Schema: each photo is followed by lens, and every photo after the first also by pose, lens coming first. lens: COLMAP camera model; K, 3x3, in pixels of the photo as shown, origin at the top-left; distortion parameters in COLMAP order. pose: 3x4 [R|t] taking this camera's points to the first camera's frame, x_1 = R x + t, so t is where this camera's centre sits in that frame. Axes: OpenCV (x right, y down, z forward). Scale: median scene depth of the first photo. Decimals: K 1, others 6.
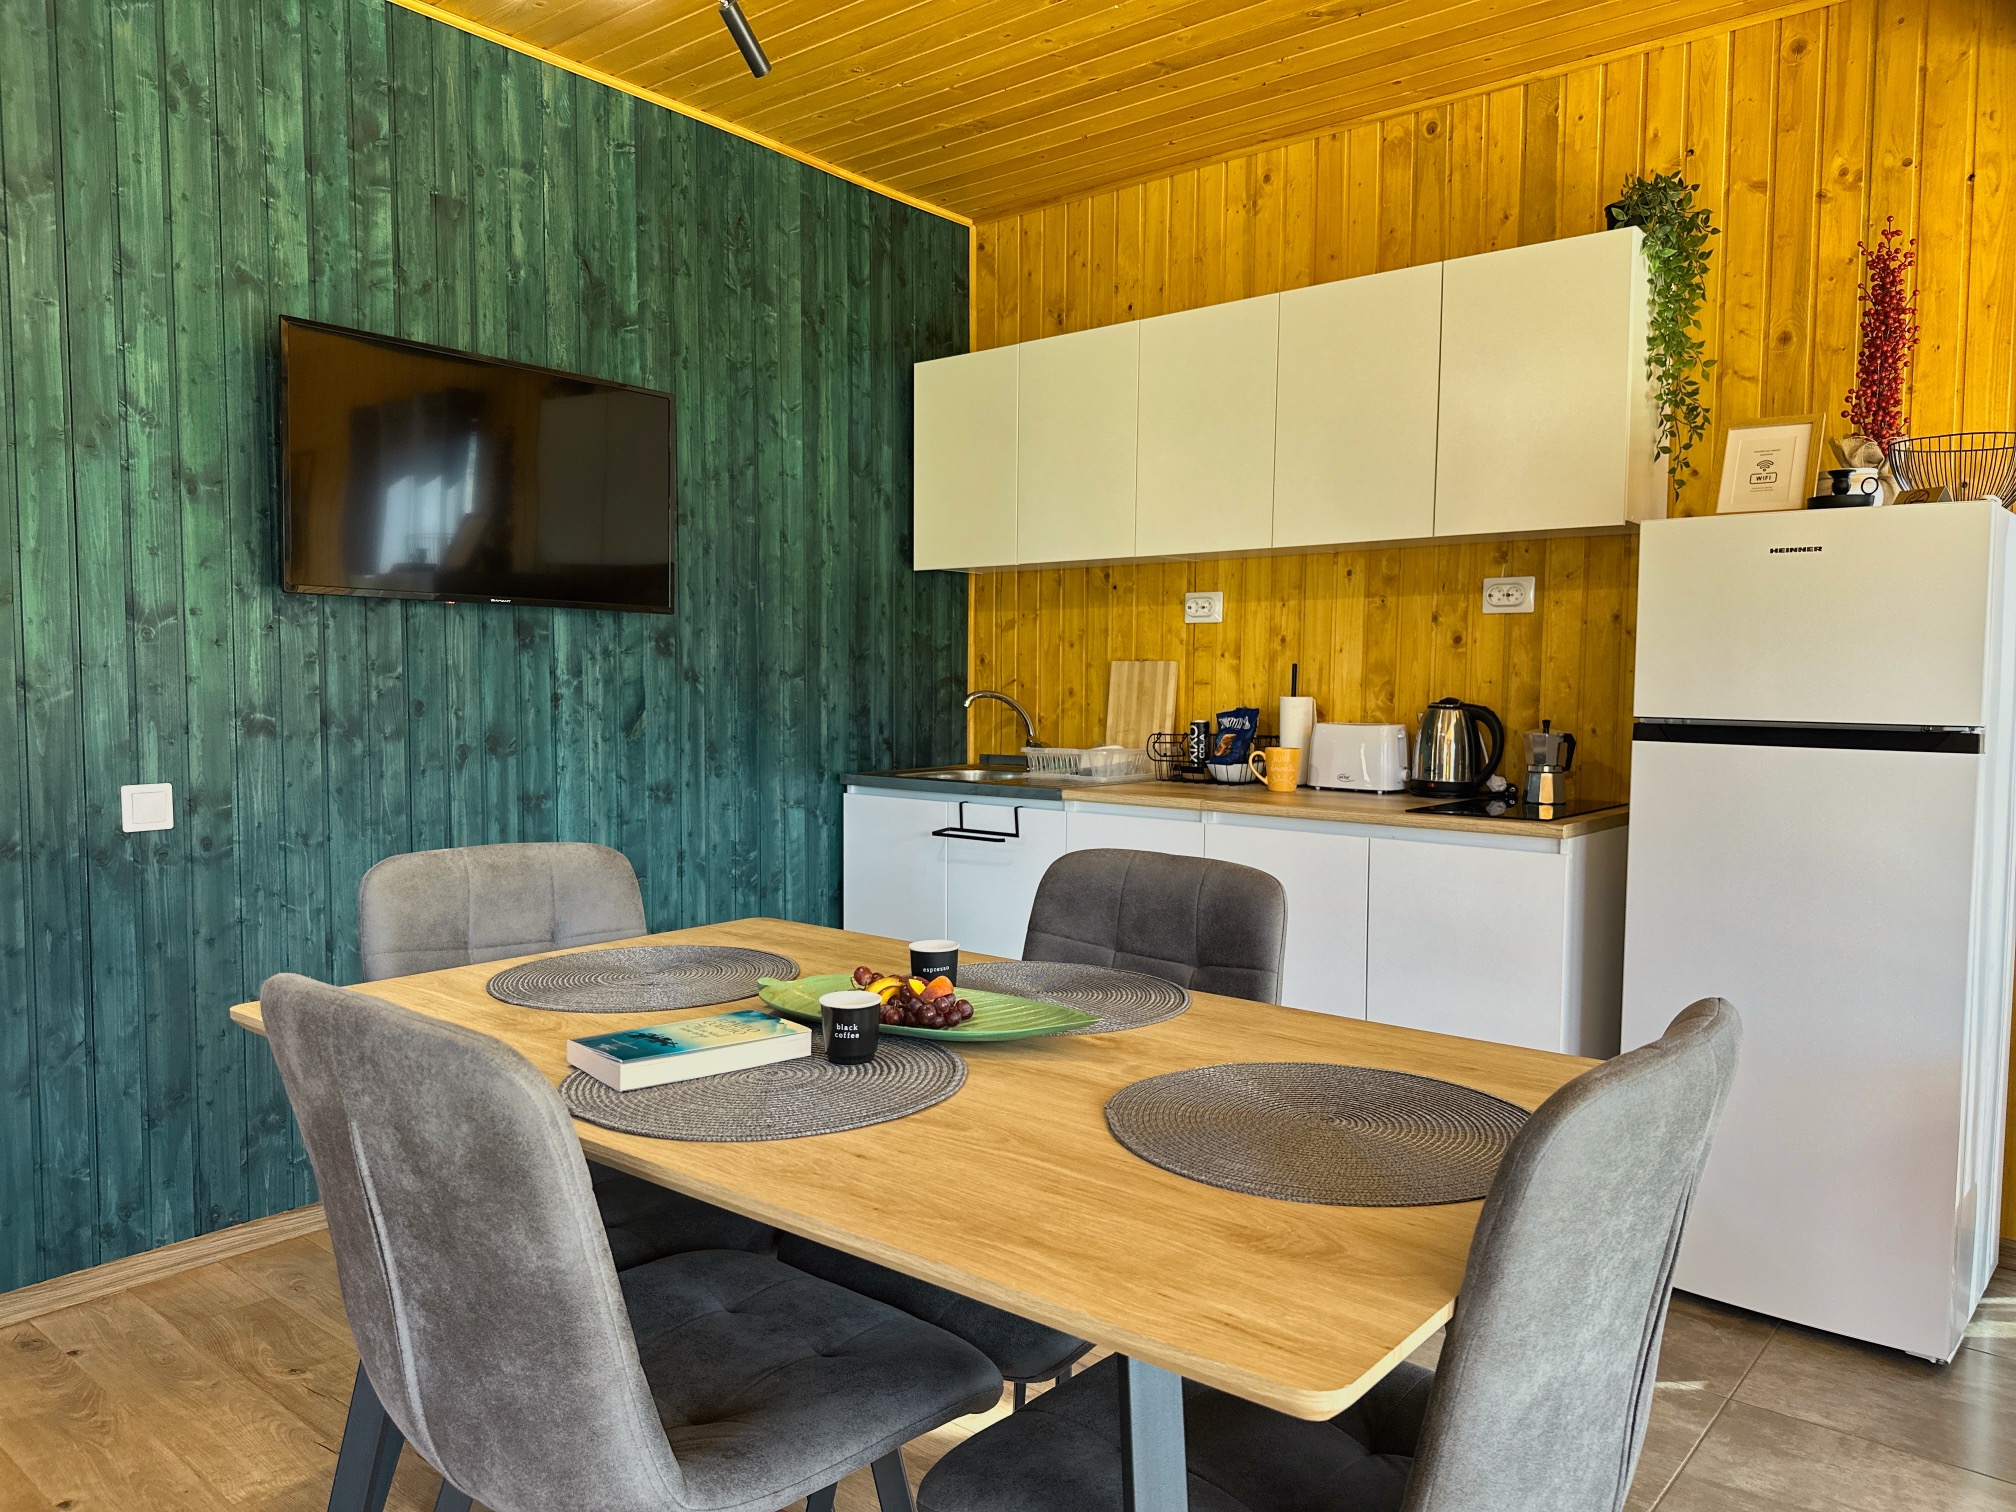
lens RADIAL K [[1418.8, 0, 1008.8], [0, 1418.8, 768.0], [0, 0, 1]] dist [0.086377, -0.105941]
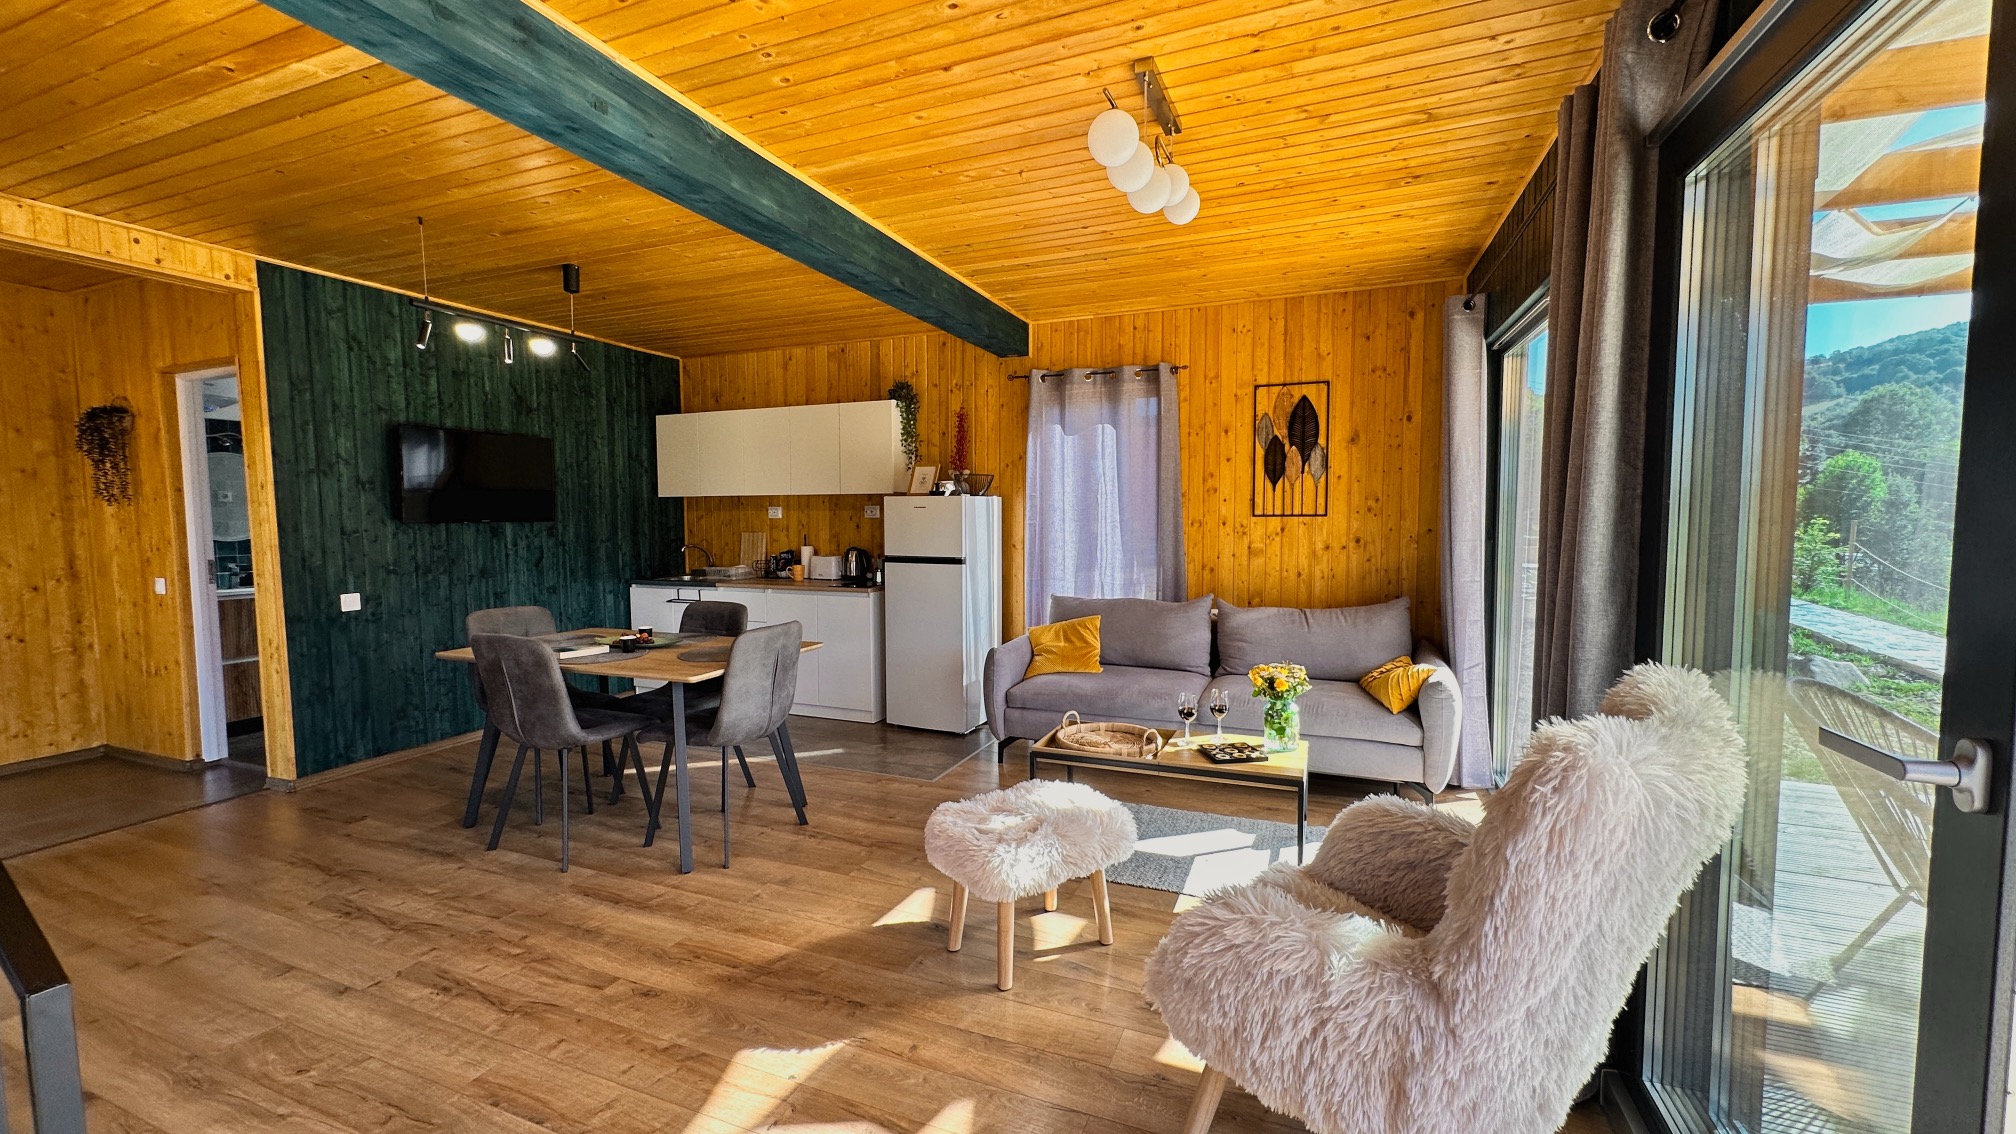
lens RADIAL K [[810.8, 0, 1008.0], [0, 810.8, 567.0], [0, 0, 1]] dist [0.001309, -0.000097]
pose [[0.955040, -0.031162, 0.294834, 0.123300], [0.029748, 0.999514, 0.009281, -0.014037], [-0.294980, -0.000093, 0.955504, -0.700147]]
